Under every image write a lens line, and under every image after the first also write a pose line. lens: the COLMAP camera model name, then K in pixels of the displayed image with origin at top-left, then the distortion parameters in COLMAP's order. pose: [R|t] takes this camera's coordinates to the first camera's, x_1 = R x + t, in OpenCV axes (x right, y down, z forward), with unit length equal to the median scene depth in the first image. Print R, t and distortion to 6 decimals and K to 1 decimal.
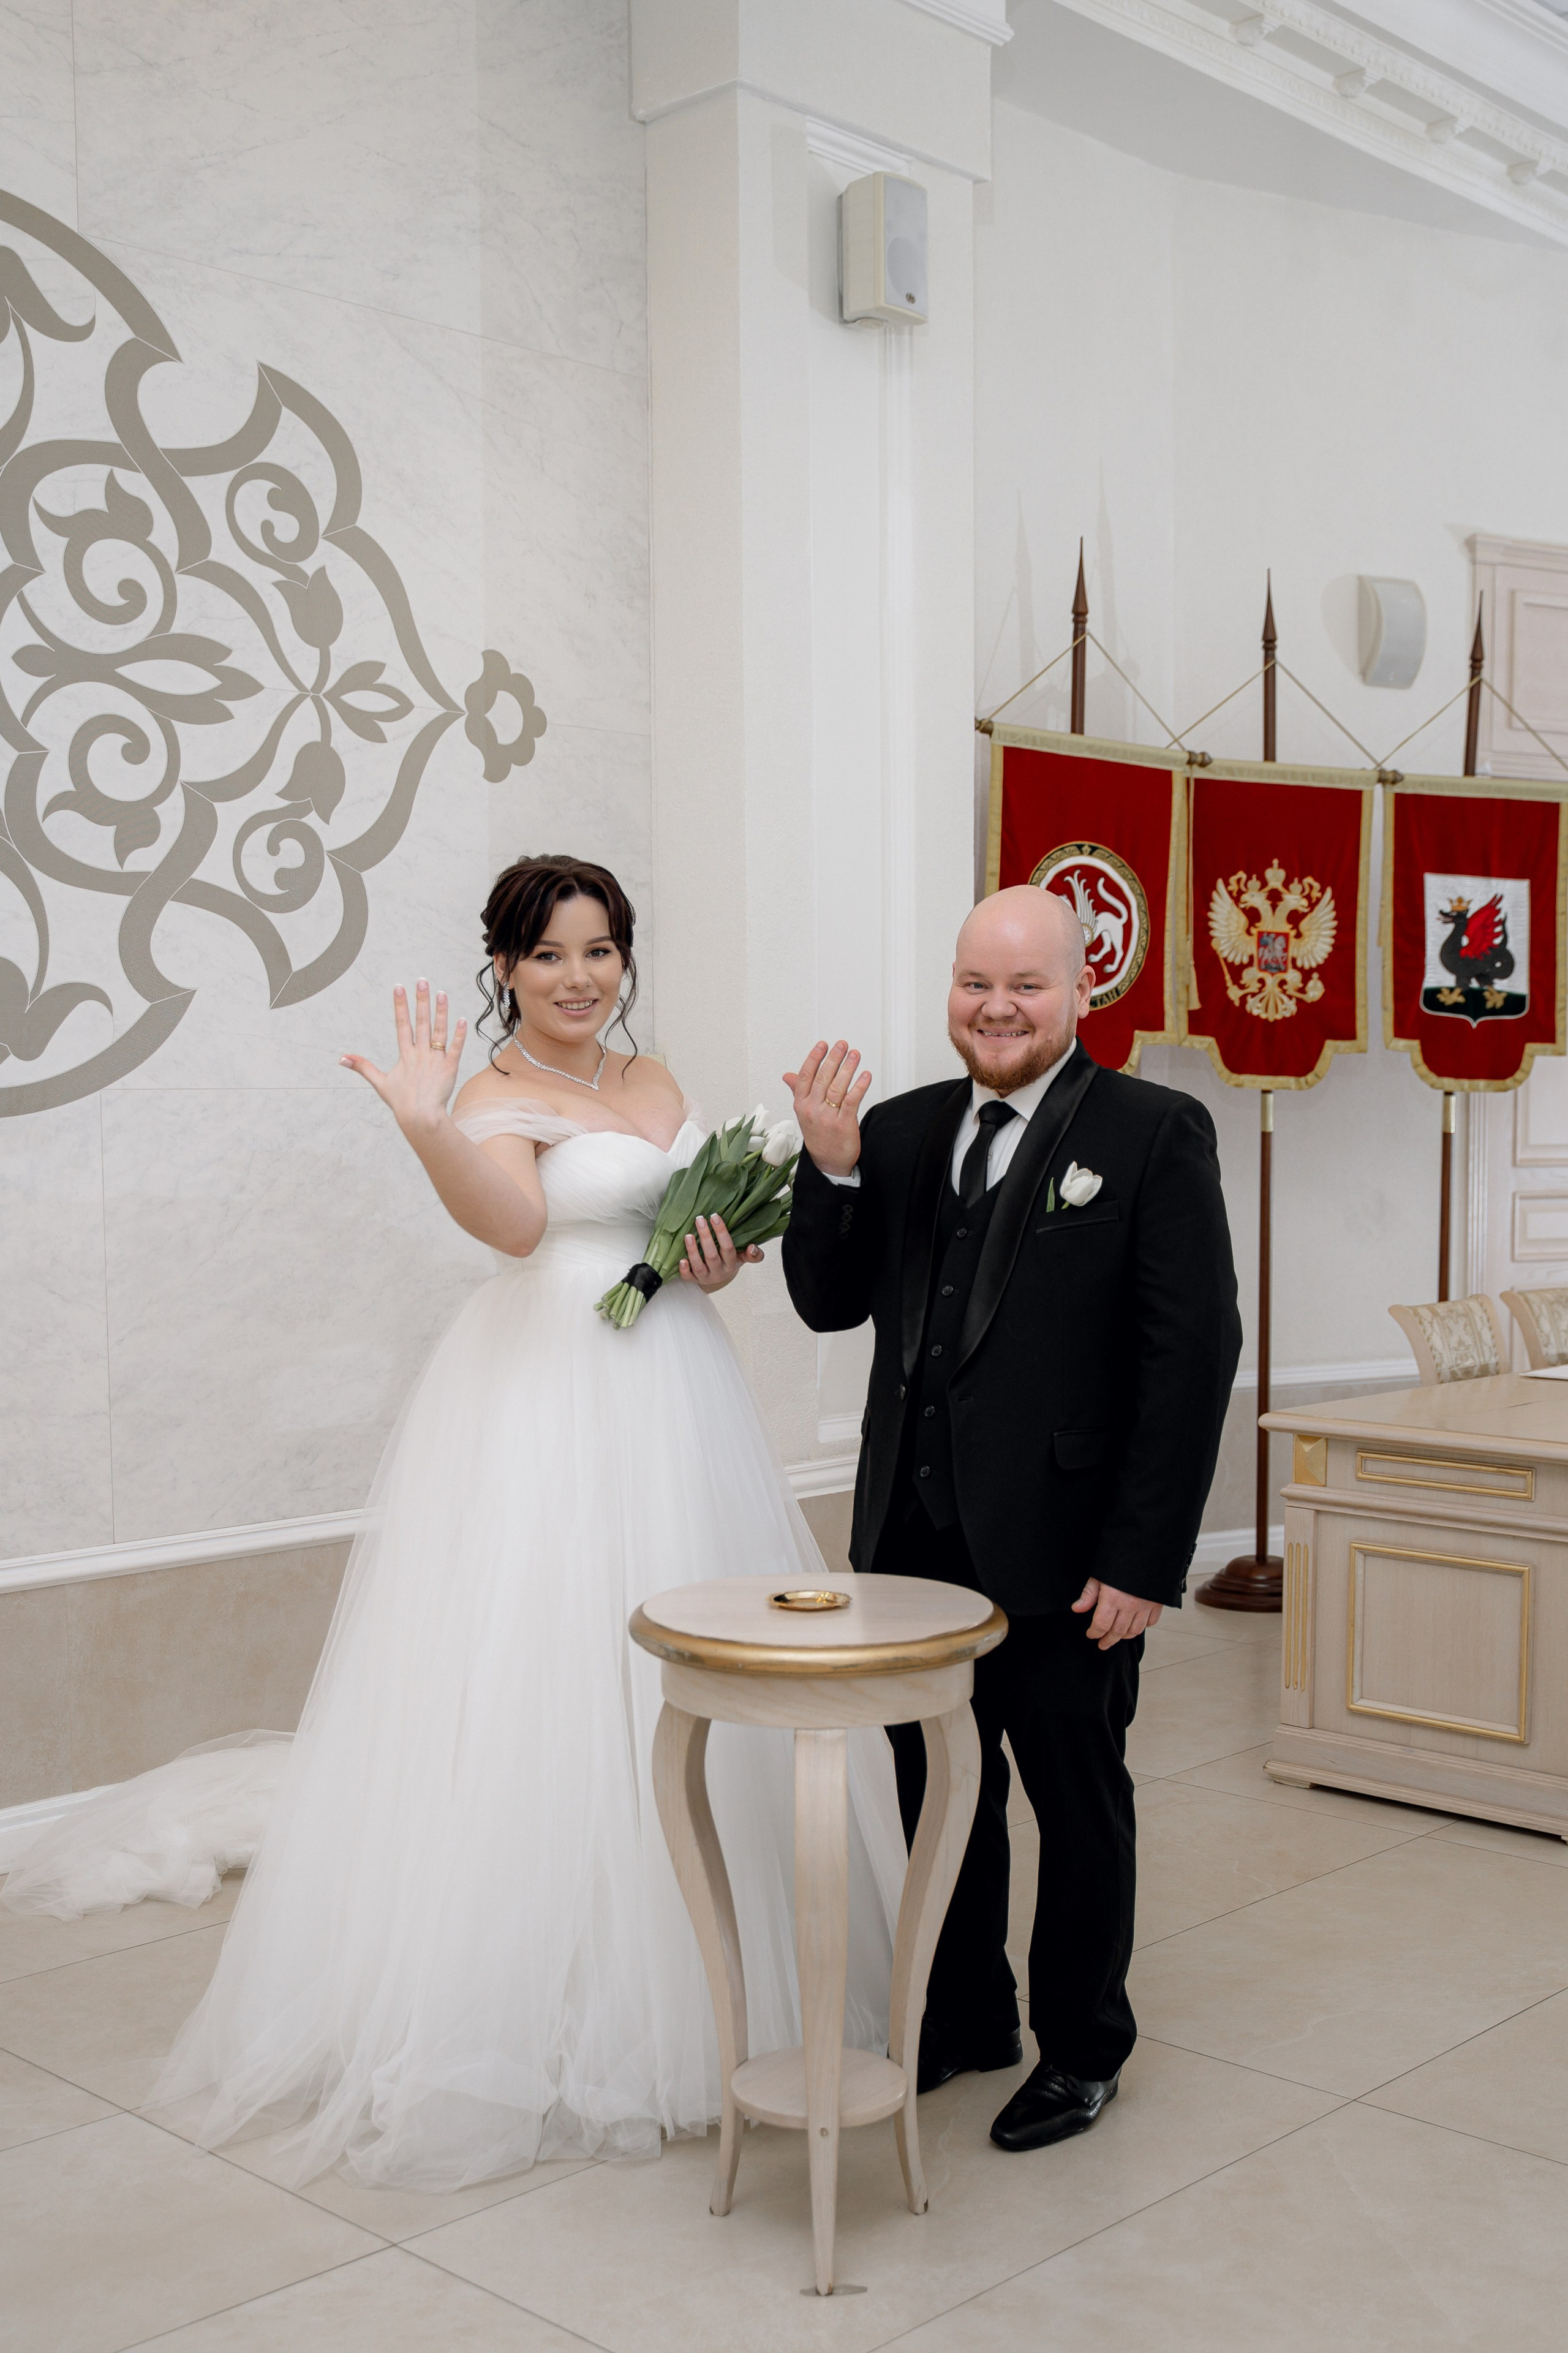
lens RADIAL K [[2603.8, 0, 792.2], [0, 2603.8, 1329.1], [0, 0, 1]] dist [-0.034299, 0.000000]
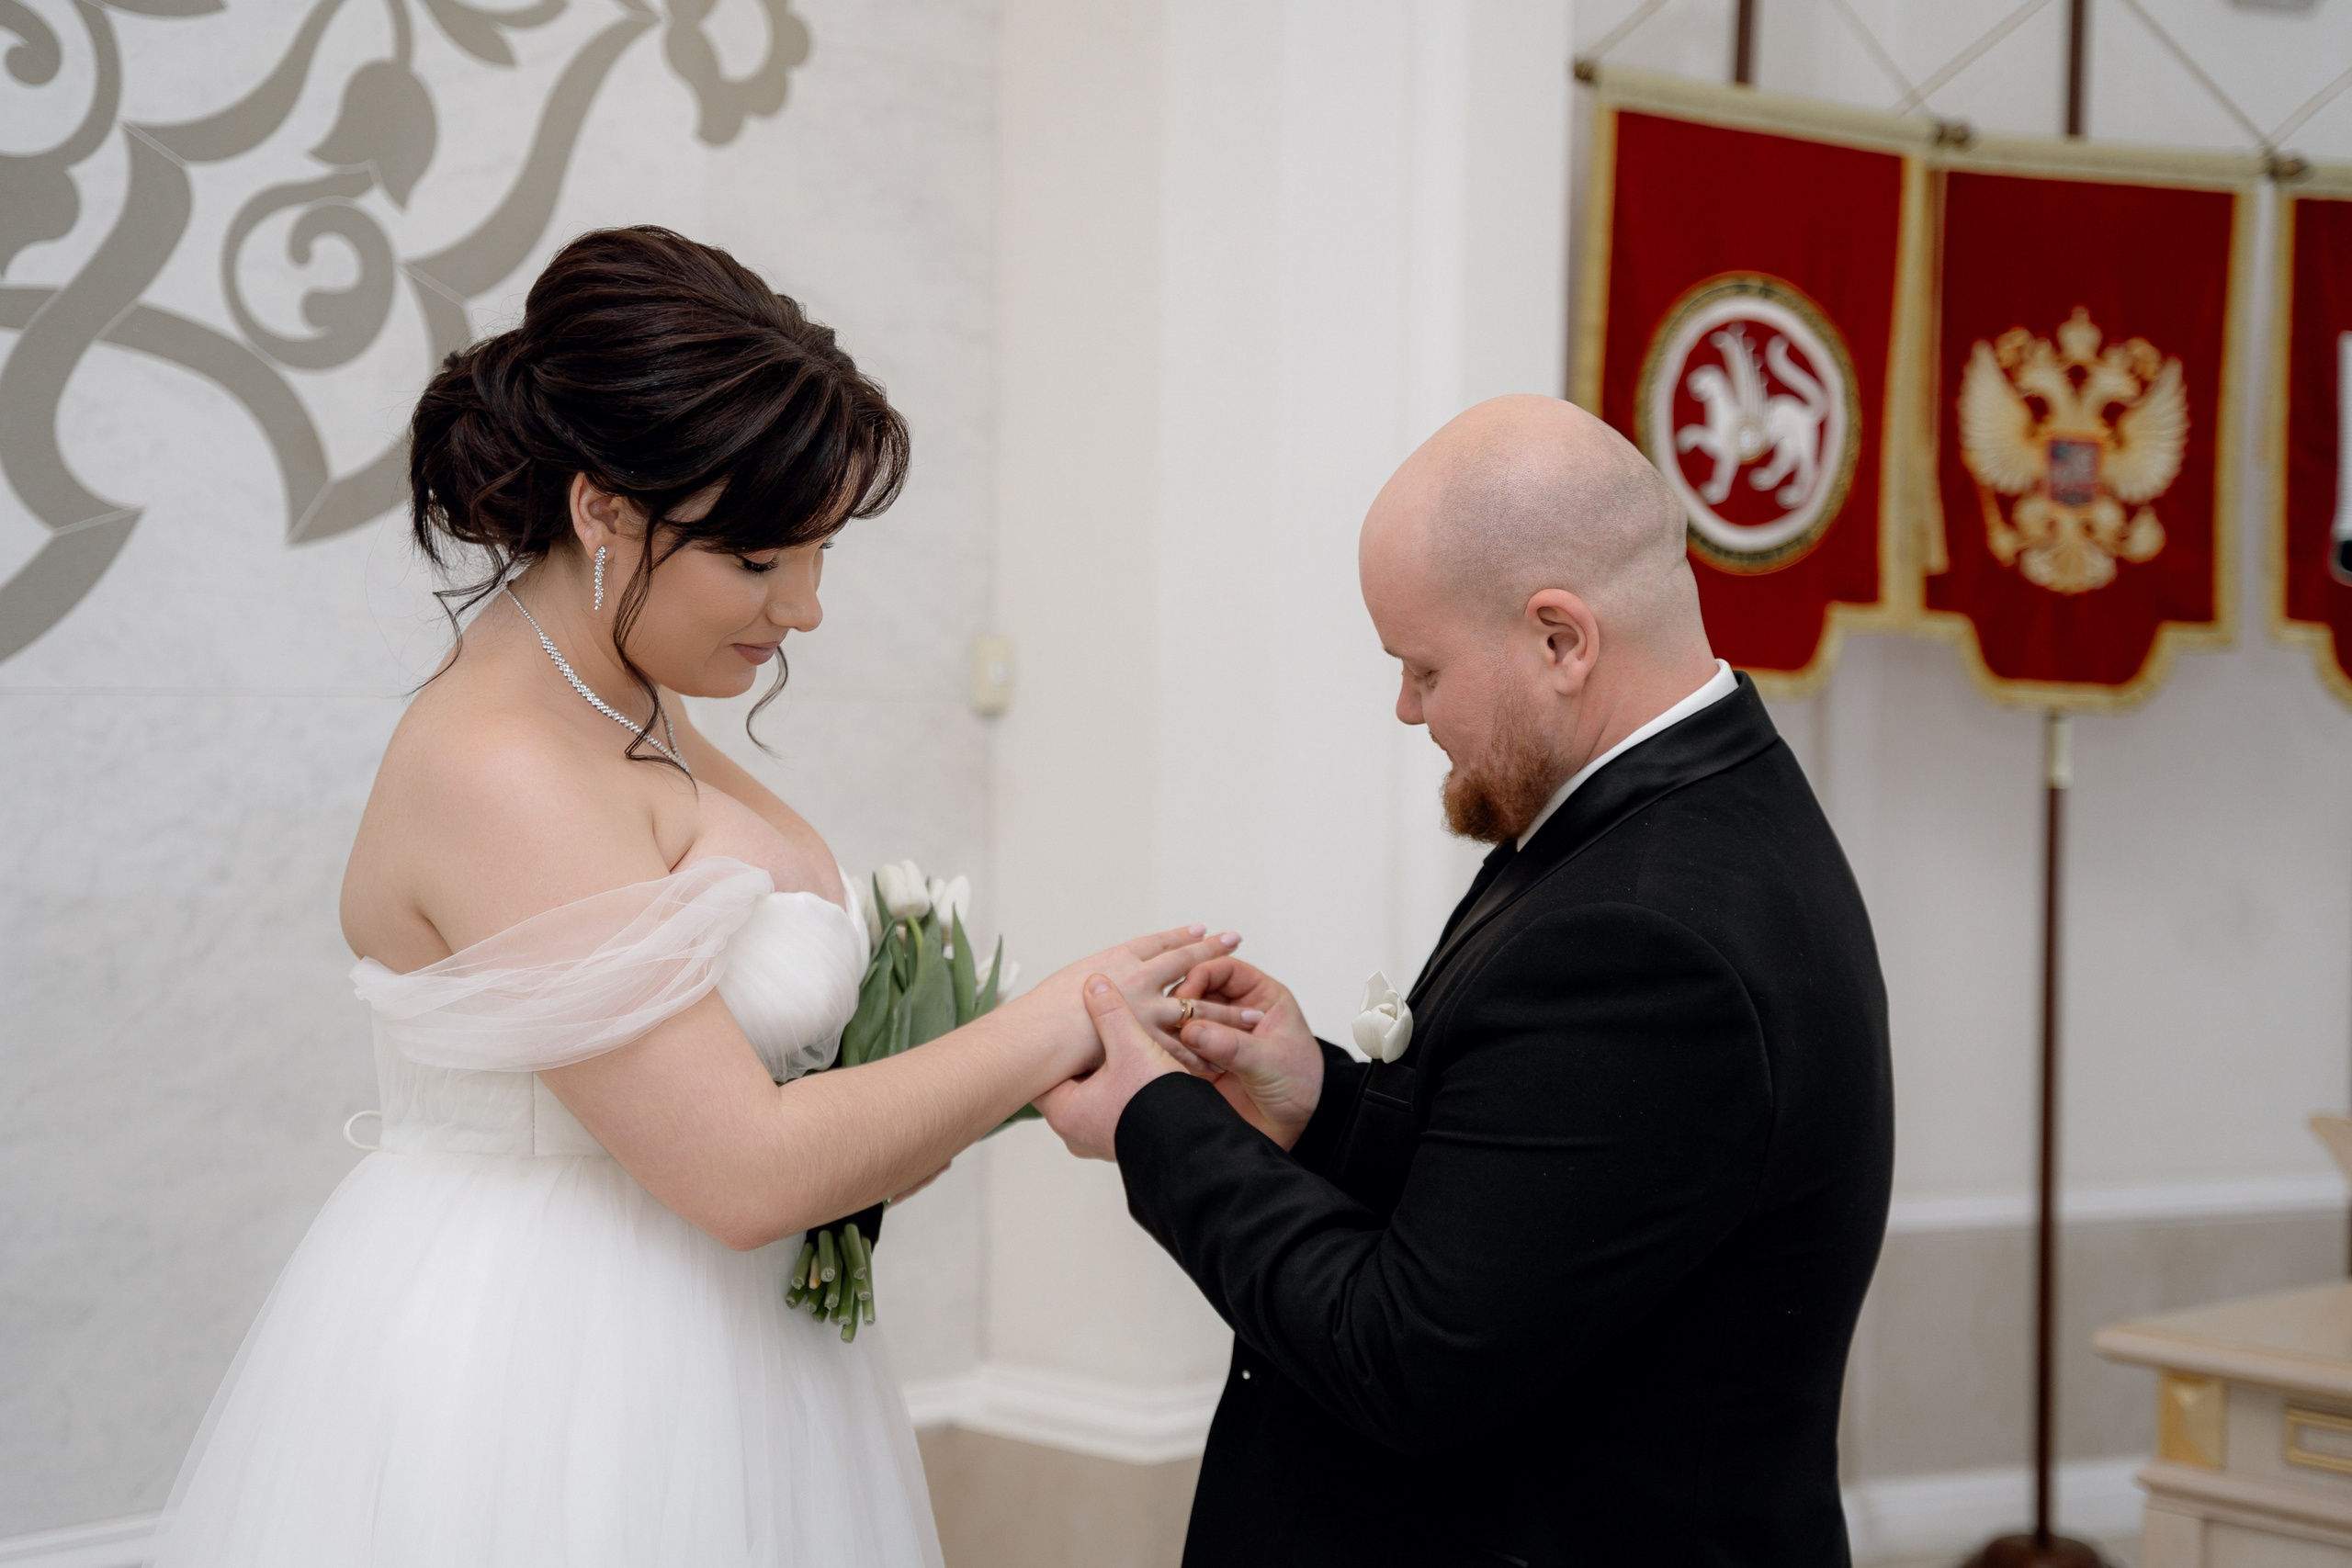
lens RADIAL K [[3972.8, 0, 1164.0], [0, 3972.8, 777.5], [0, 0, 1]] dist [0.190046, 0.000000]
pose [[0.999733, 0.021815, -0.007570, -0.007573], [-0.022219, 0.998055, -0.058245, -0.022991], [0.006284, 0.058398, 0.998274, 0.126450]]
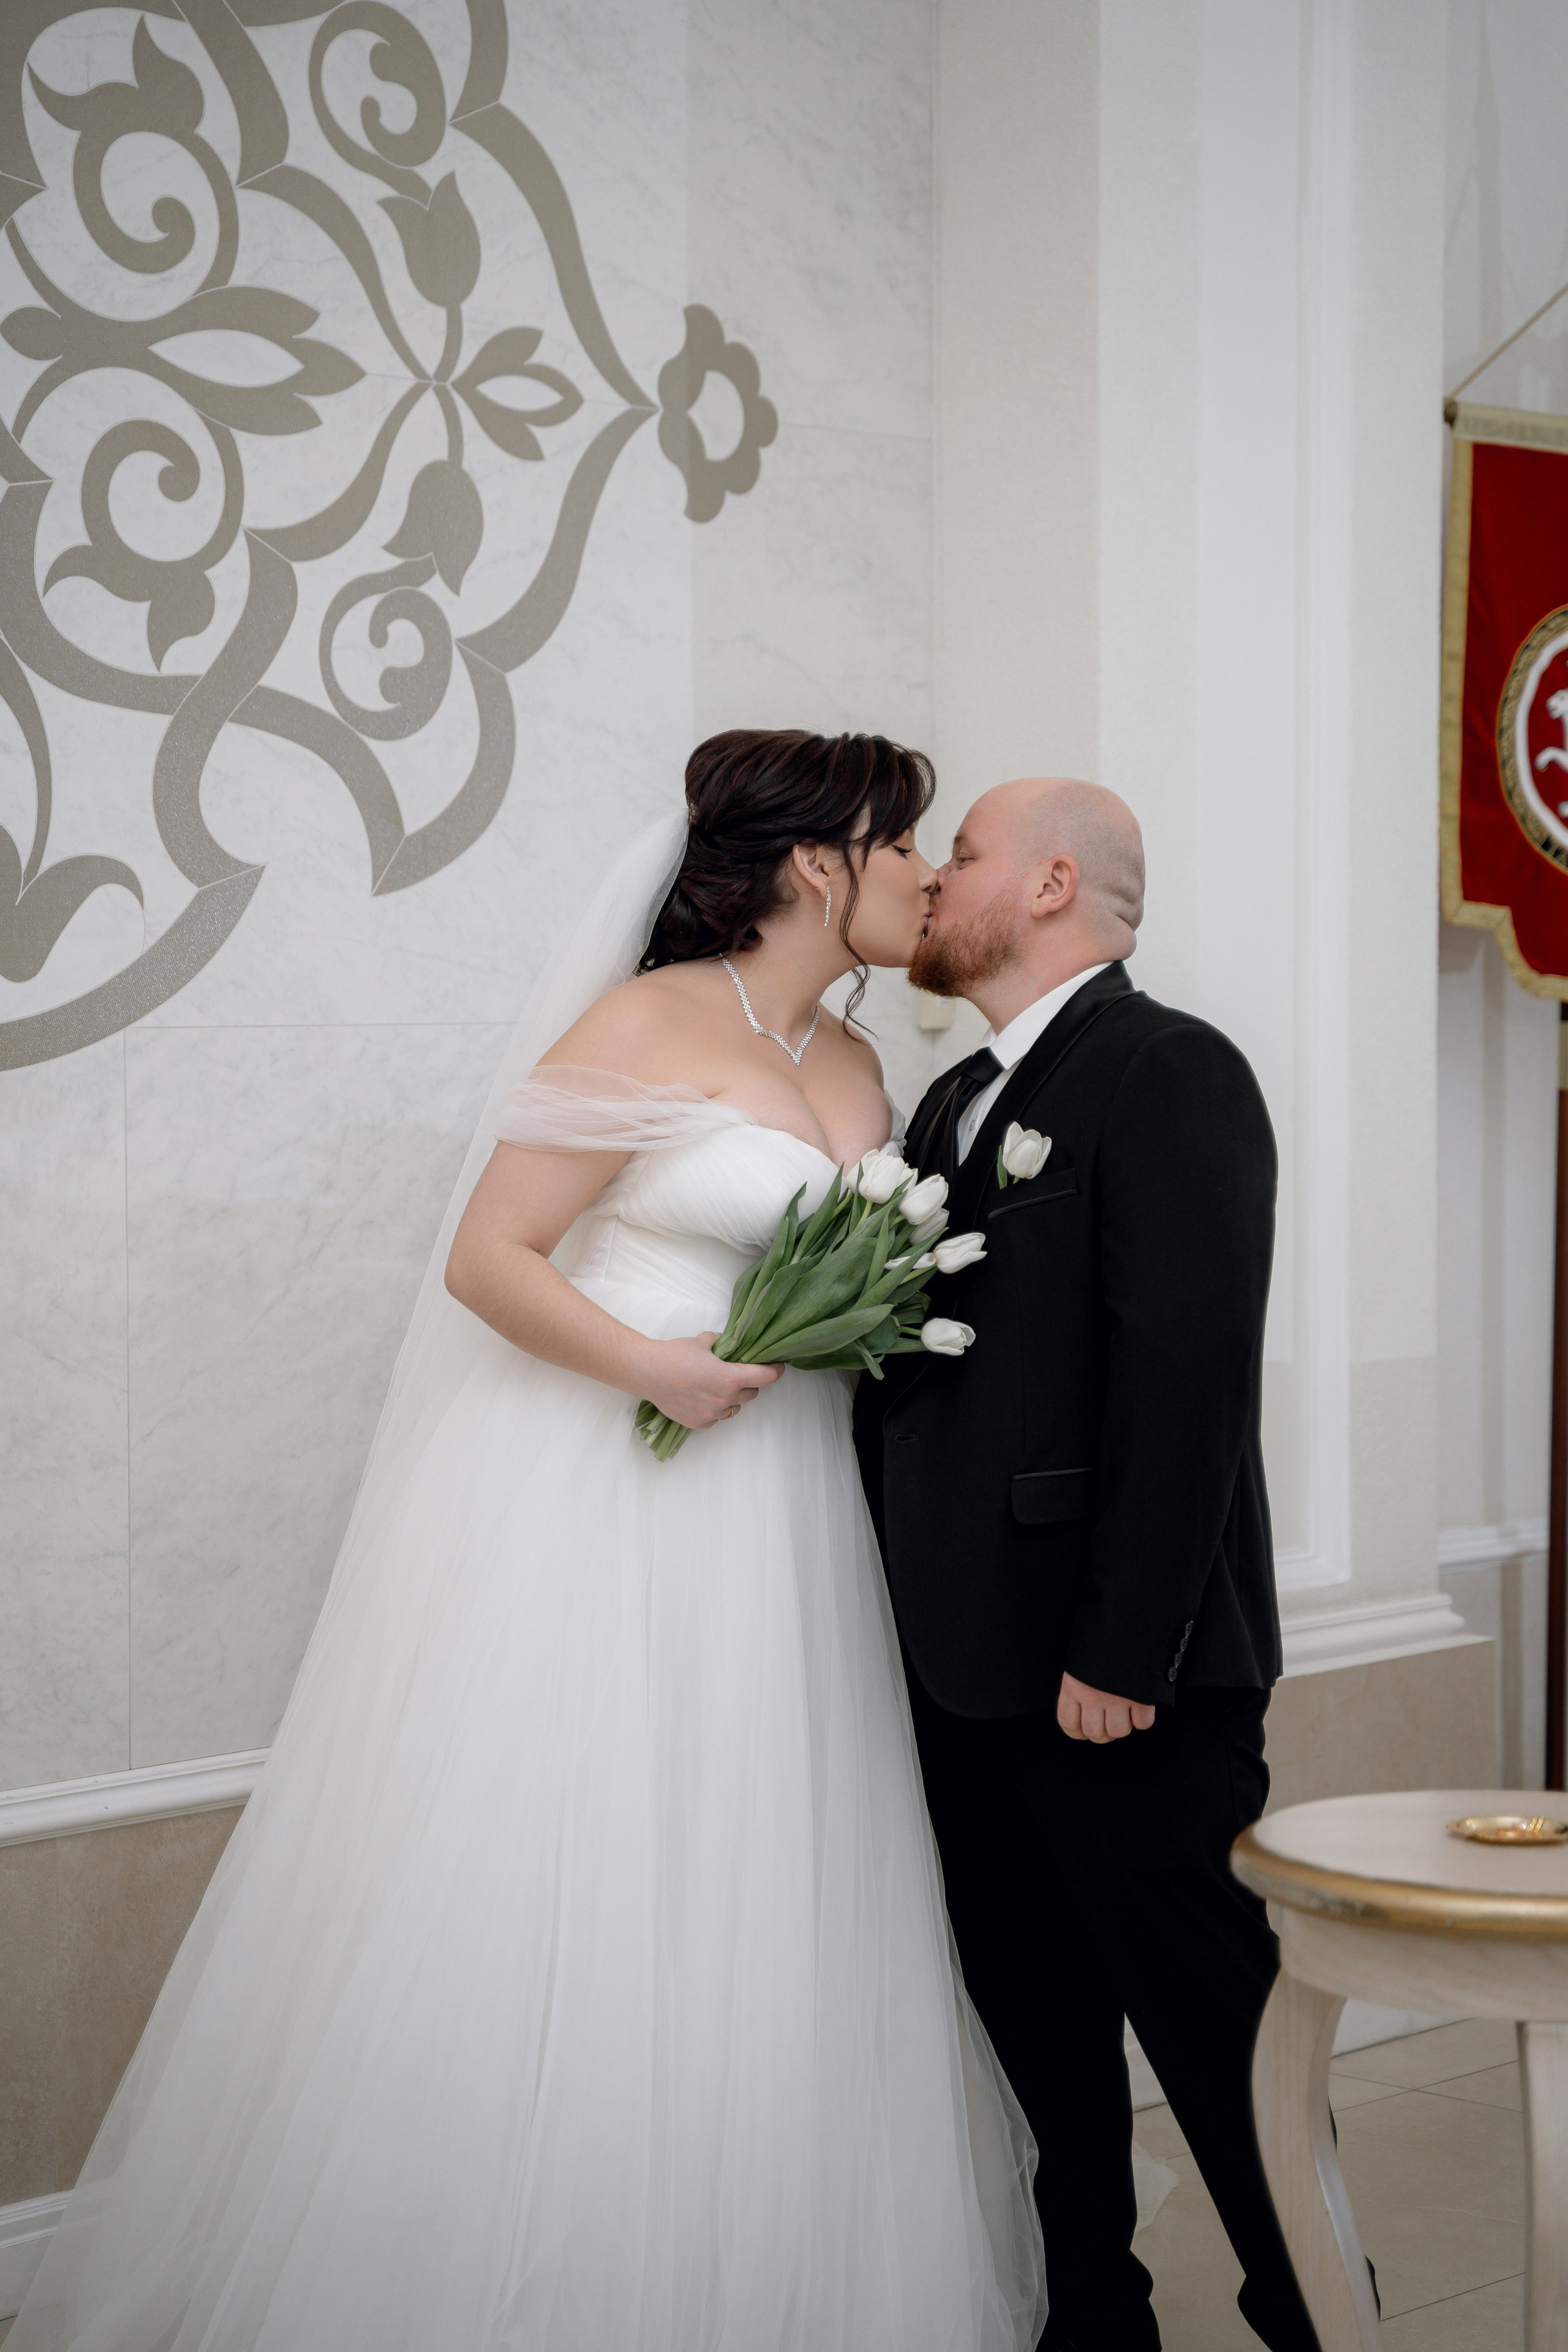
lens RADIAL K [[4823.4, 0, 780.2], [0, 4823.4, 1189.9], [0, 0, 1]] dist [0.283405, 0.000000]
pose [[0.999899, -0.000536, 0.014230, -0.091950], [0.001202, 0.998900, -0.046874, 0.000355], [-0.014189, 0.046887, 0.998799, -0.110826]]
